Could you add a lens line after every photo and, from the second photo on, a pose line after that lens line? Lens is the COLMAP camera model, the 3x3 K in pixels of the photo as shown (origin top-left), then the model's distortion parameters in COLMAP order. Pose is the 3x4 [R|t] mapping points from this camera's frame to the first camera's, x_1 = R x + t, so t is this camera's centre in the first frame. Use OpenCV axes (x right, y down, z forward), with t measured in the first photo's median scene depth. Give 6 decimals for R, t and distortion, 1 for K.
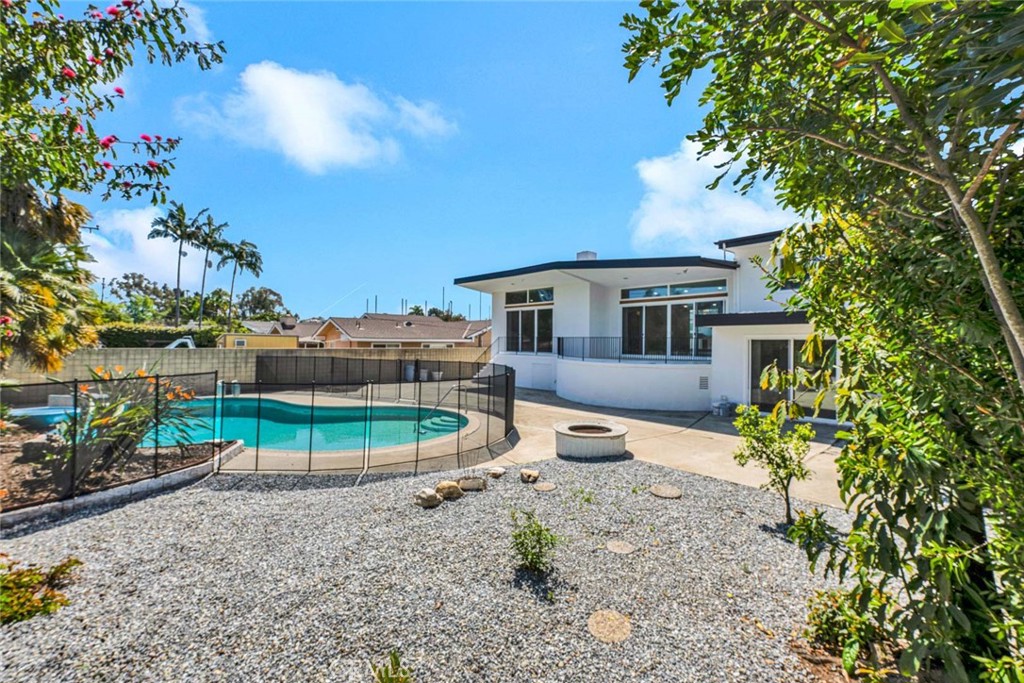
lens RADIAL K [[422.2, 0, 512.0], [0, 422.2, 341.5], [0, 0, 1]] dist [-0.004924, 0.000263]
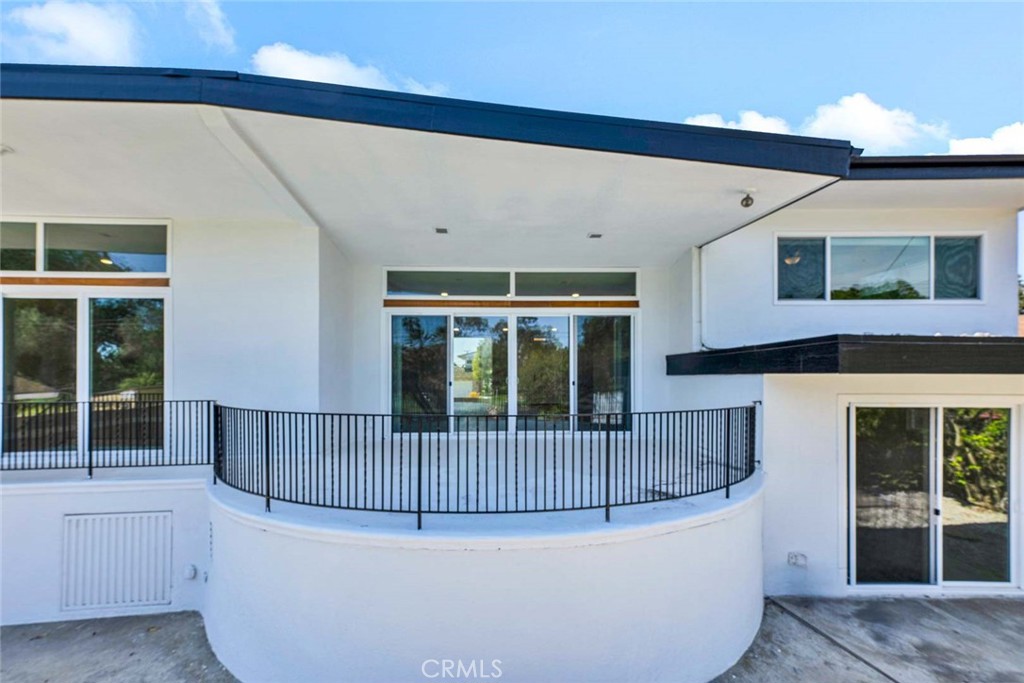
lens RADIAL K [[416.7, 0, 515.0], [0, 416.7, 366.9], [0, 0, 1]] dist [-0.000106, -0.000055]
pose [[0.639308, -0.000971, 0.768950, 0.029202], [0.003021, 0.999995, -0.001249, -0.029917], [-0.768945, 0.003121, 0.639307, 0.649677]]
